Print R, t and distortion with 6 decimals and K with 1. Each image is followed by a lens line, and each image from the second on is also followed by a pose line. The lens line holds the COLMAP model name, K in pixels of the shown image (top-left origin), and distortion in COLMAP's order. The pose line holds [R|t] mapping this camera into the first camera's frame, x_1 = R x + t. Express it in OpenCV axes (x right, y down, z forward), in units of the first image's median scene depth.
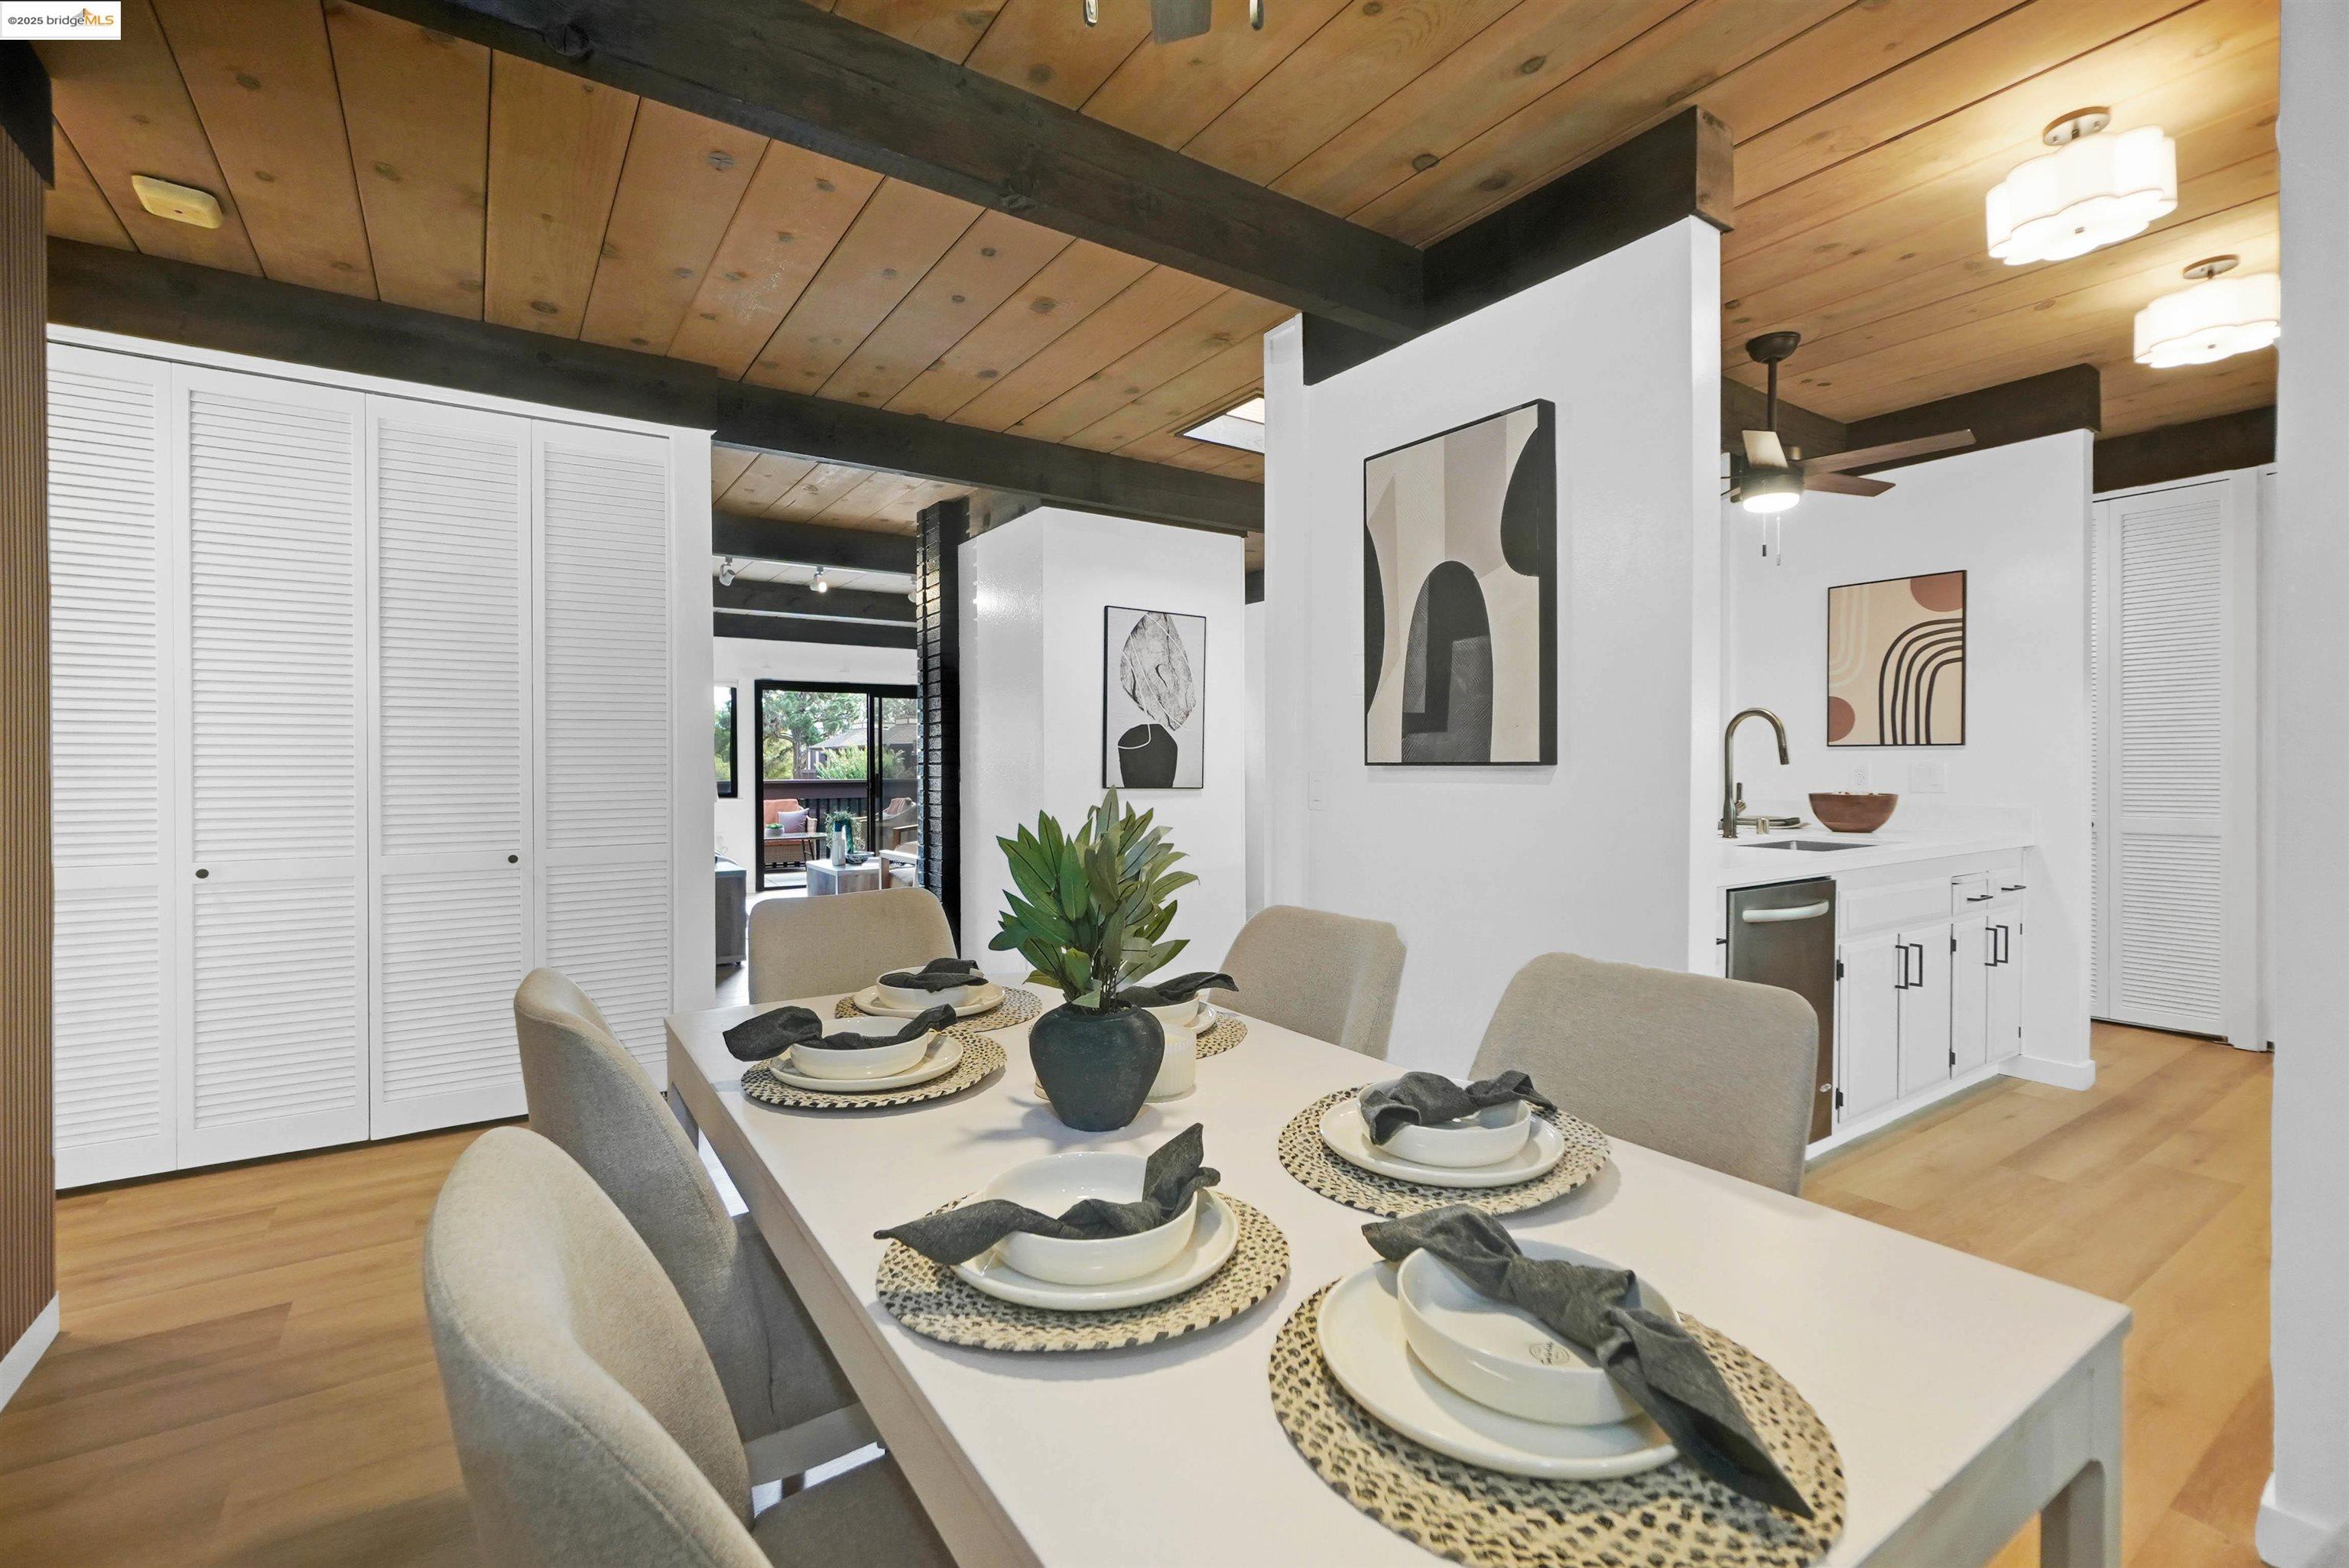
lens RADIAL K [[1028.5, 0, 1165.3], [0, 1028.5, 771.6], [0, 0, 1]] dist [0.002374, 0.000027]
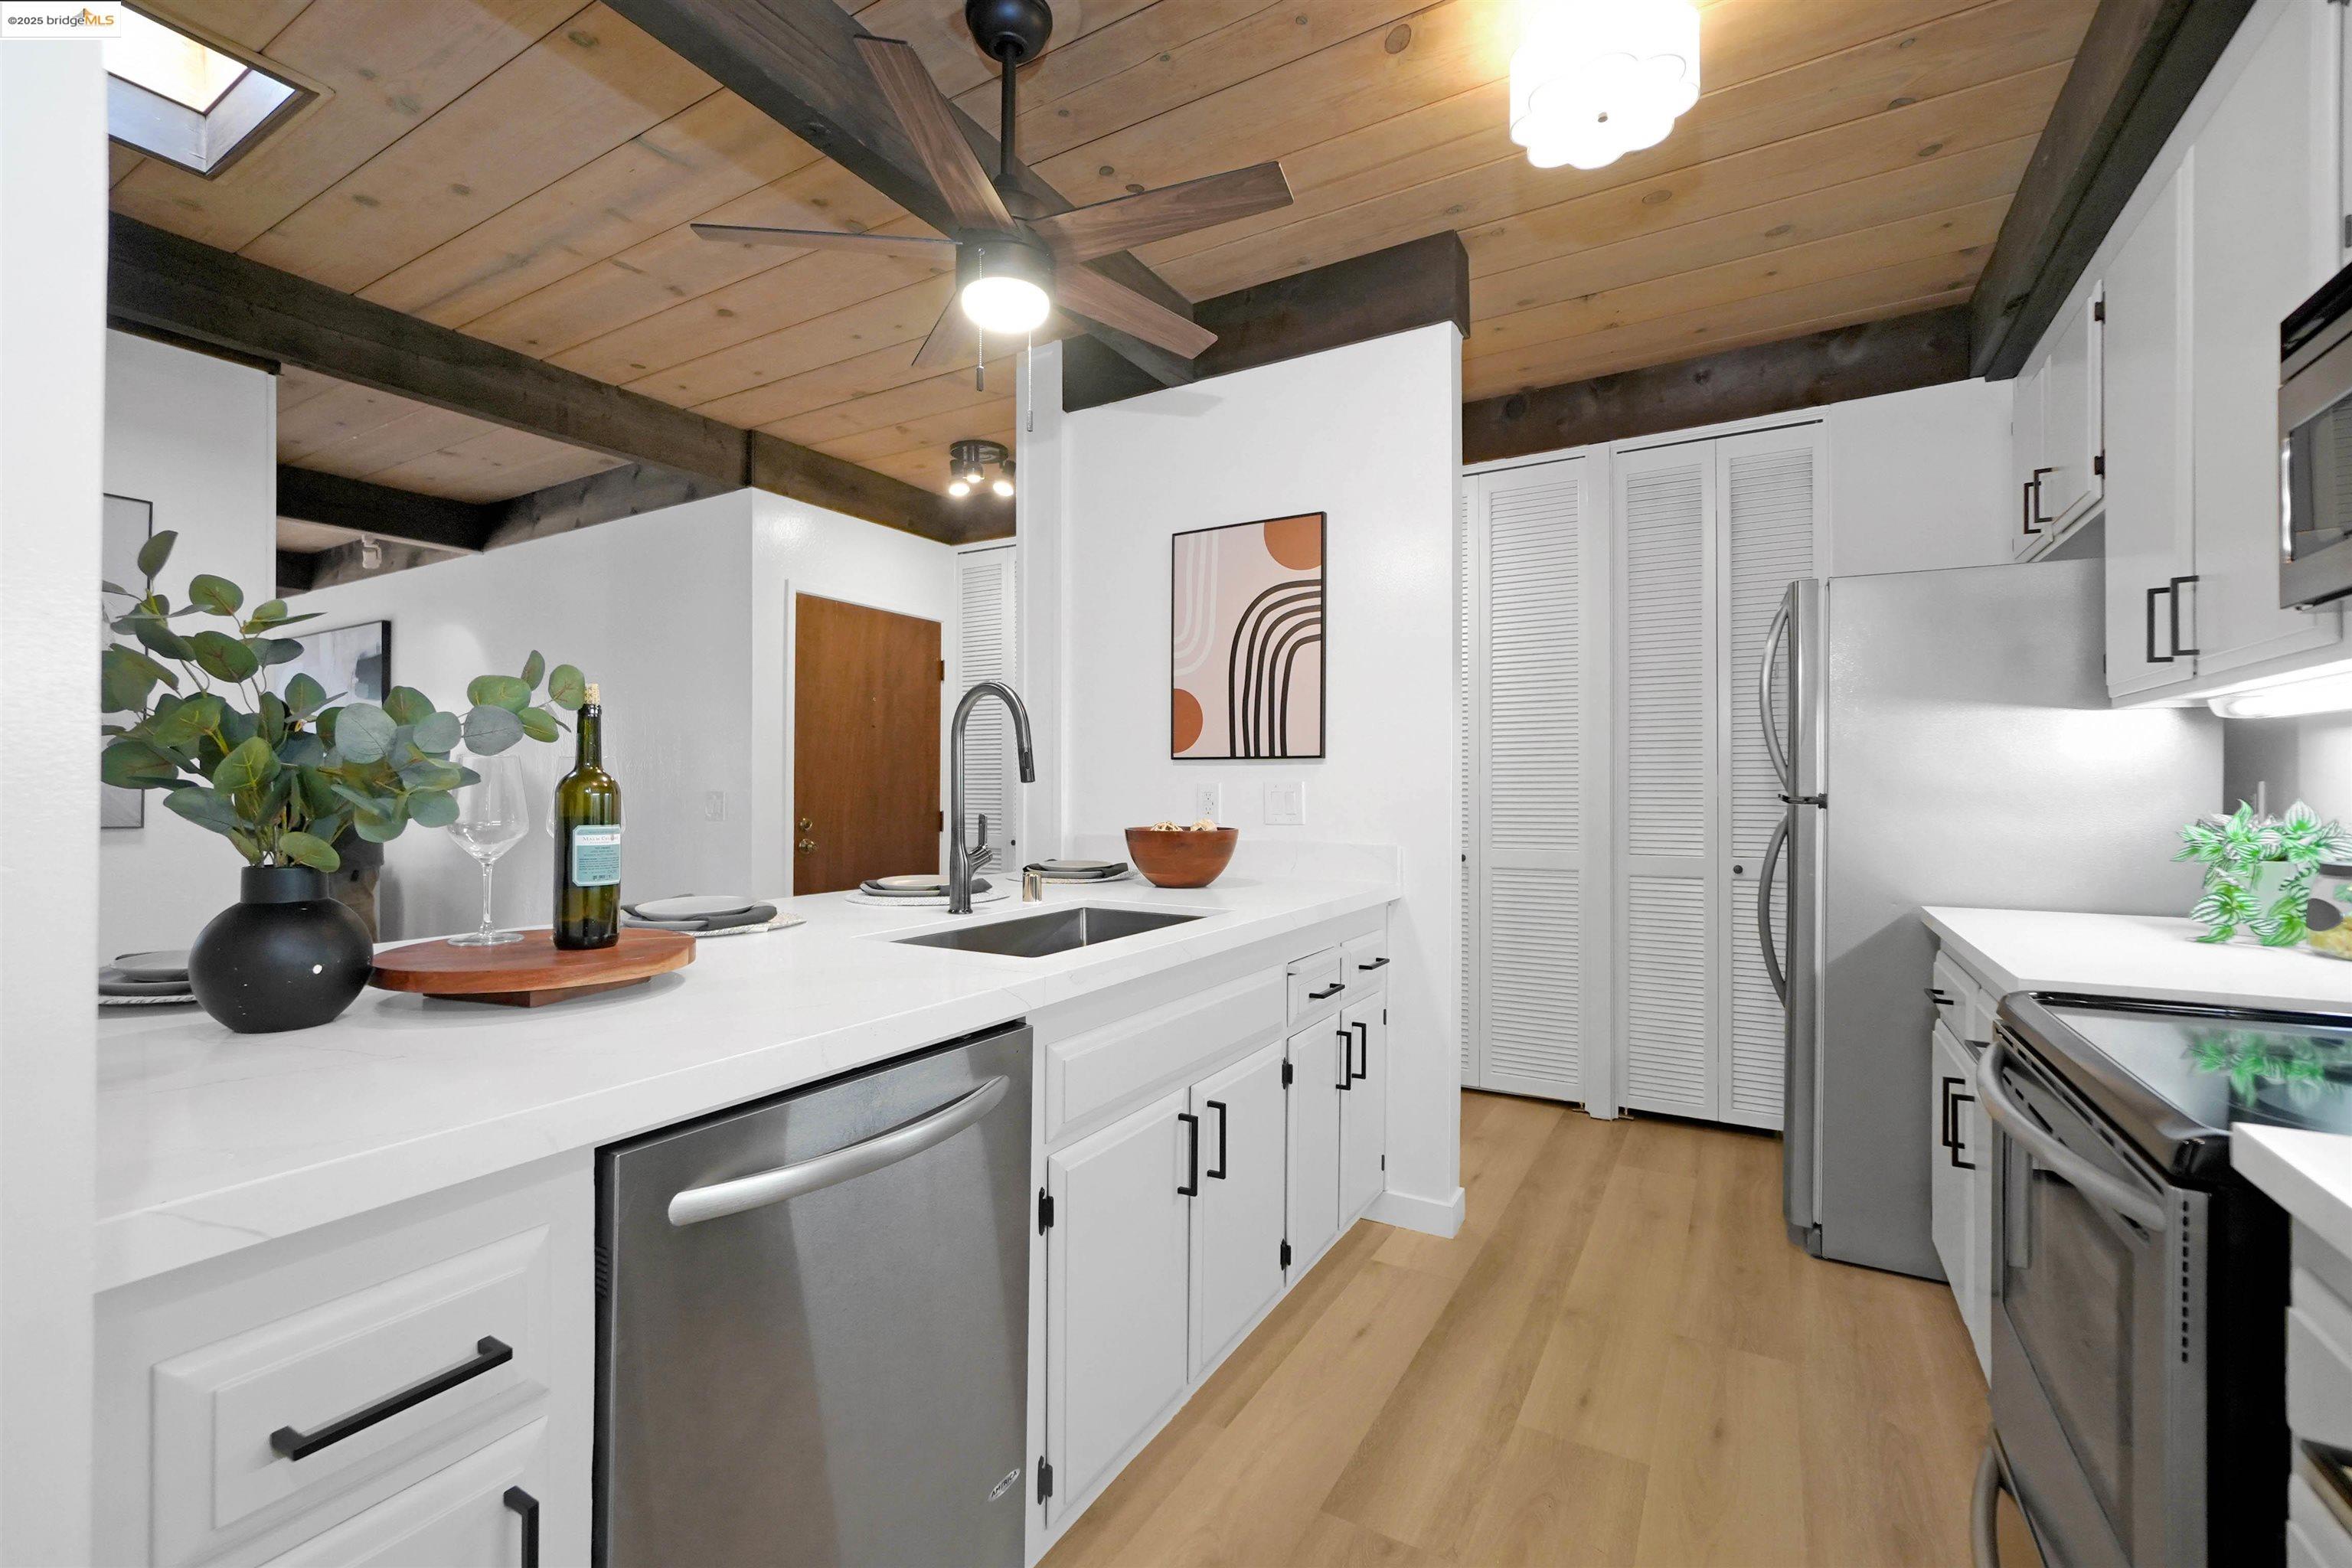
lens RADIAL K [[1008.1, 0, 1165.9], [0, 1008.1, 791.9], [0, 0, 1]] dist [-0.001905, 0.000939]
pose [[0.903712, 0.003438, 0.428127, 0.375610], [-0.001774, 0.999989, -0.004286, 0.000916], [-0.428137, 0.003114, 0.903709, 0.413271]]
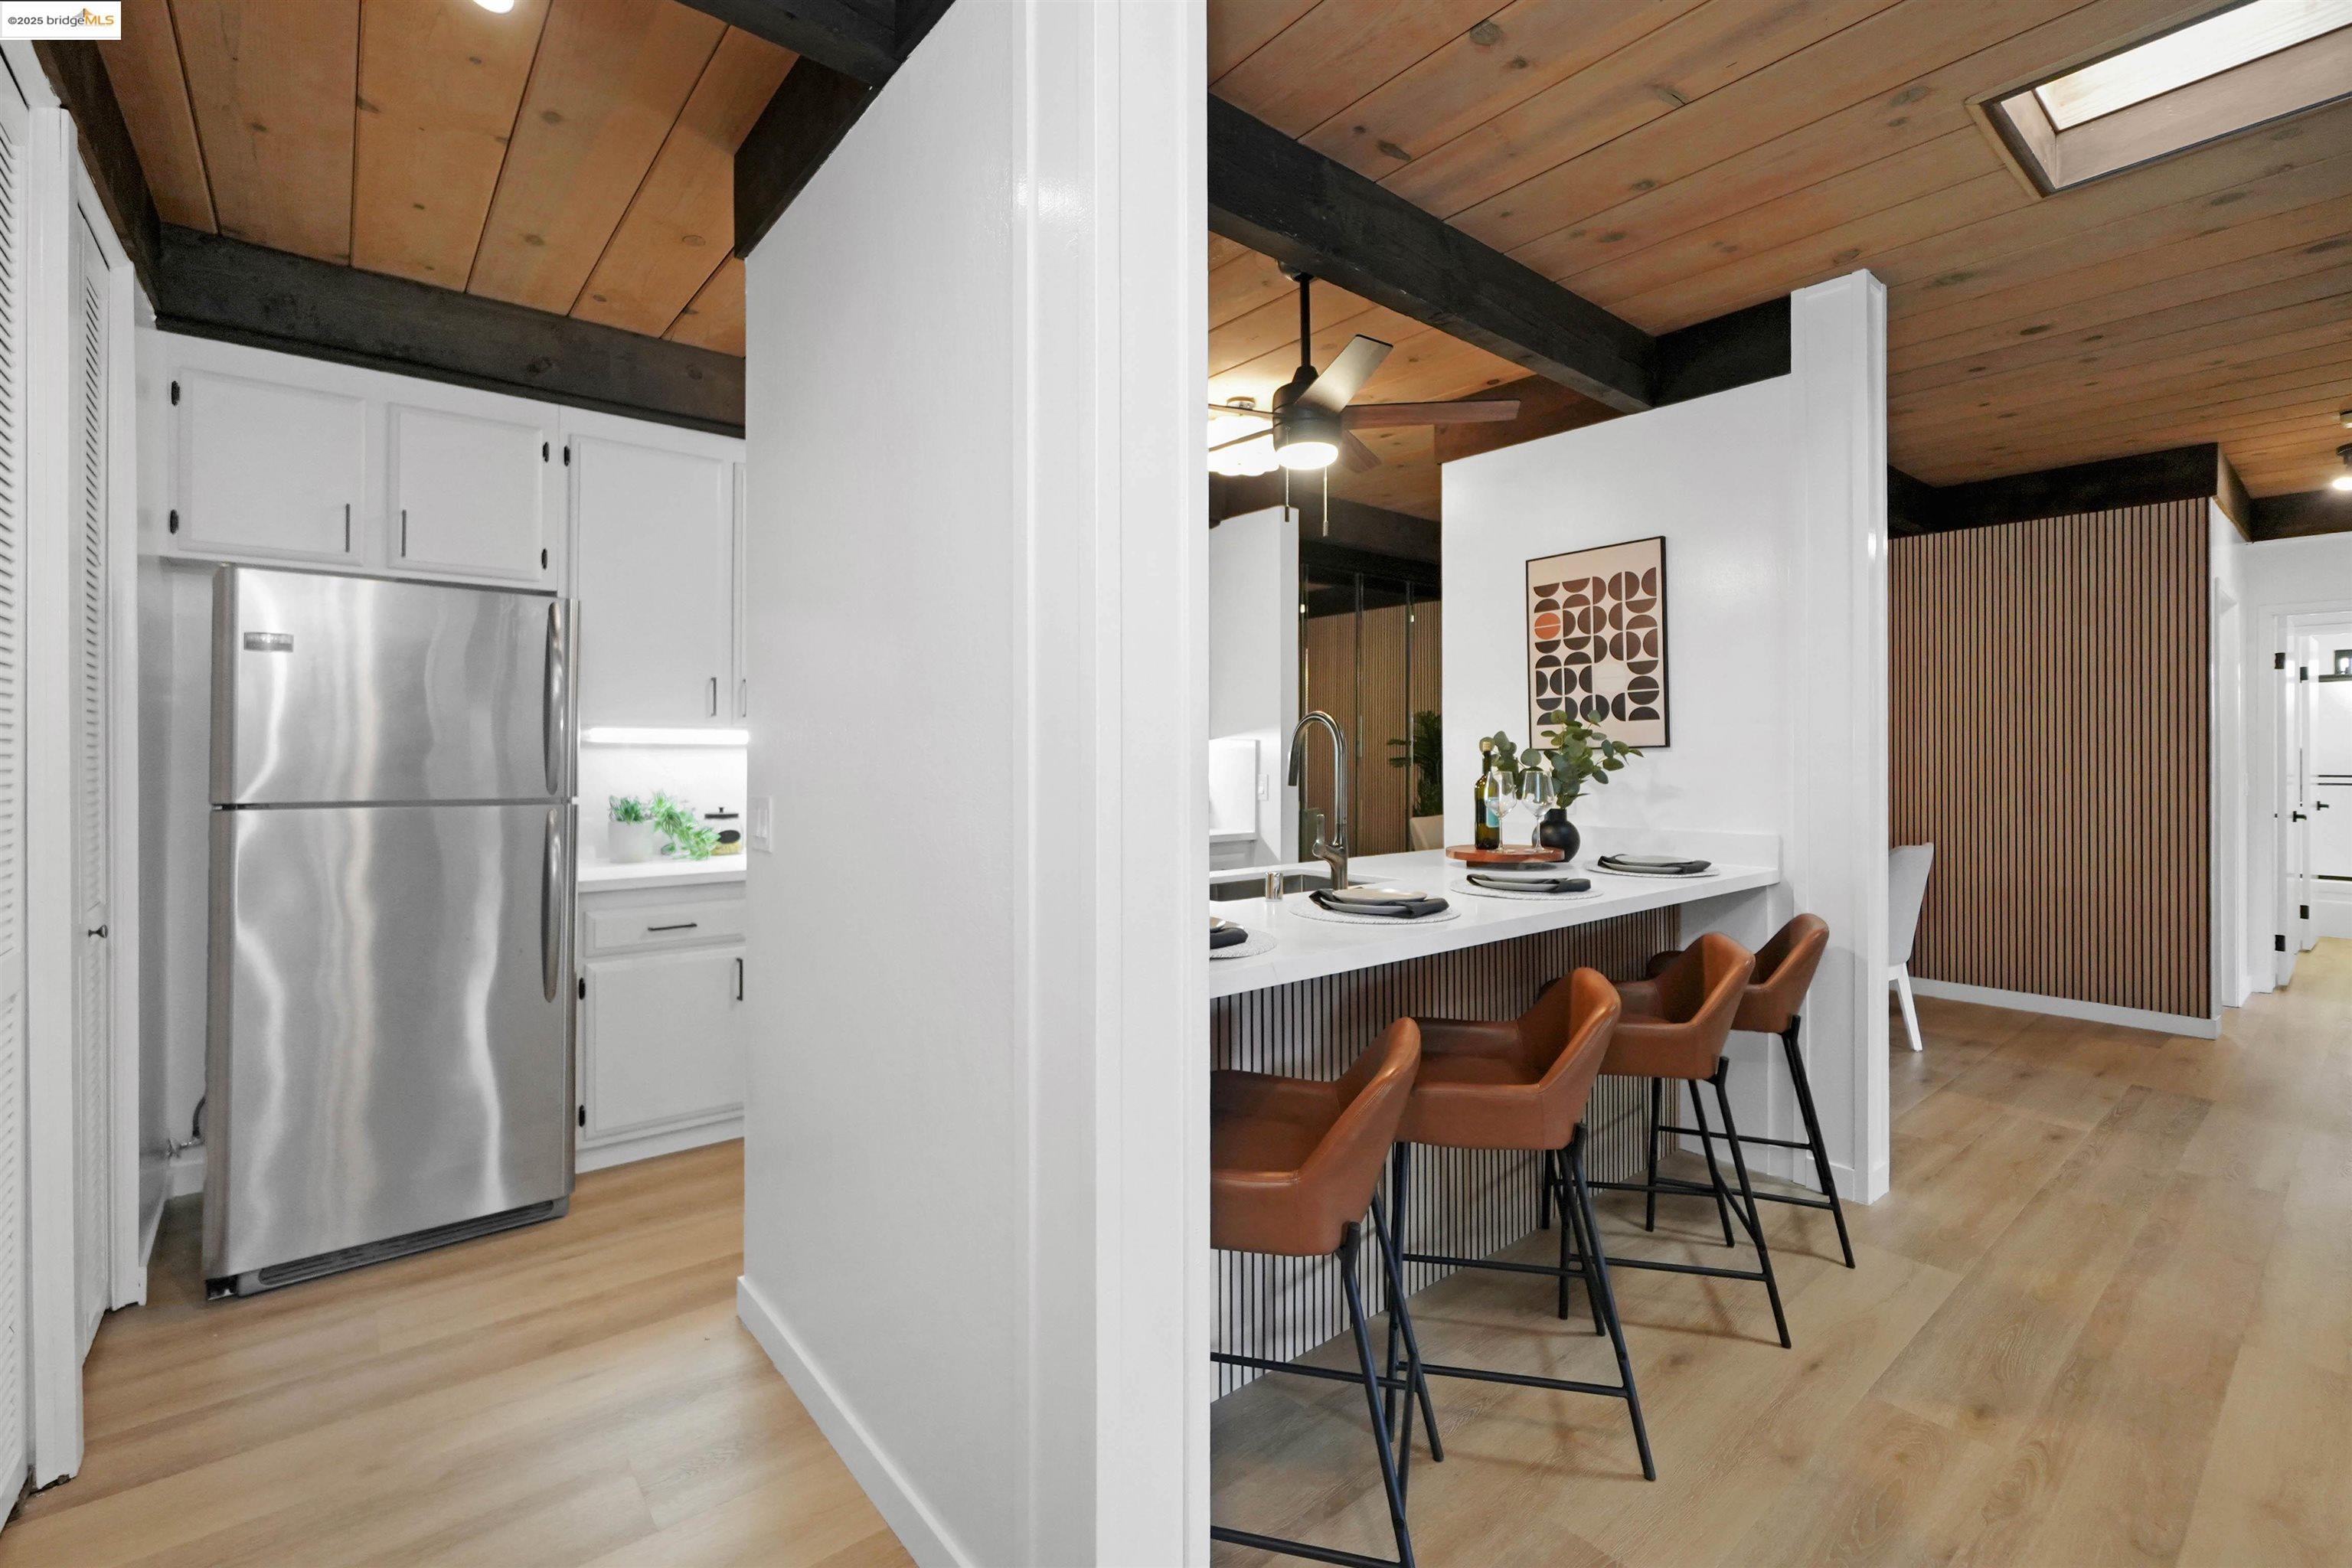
lens RADIAL K [[1016.1, 0, 1166.4], [0, 1016.1, 750.1], [0, 0, 1]] dist [-0.000163, 0.000981]
pose [[-0.995831, 0.003573, -0.091143, 0.657670], [0.002857, 0.999964, 0.007993, -0.035381], [0.091168, 0.007700, -0.995806, 1.524187]]
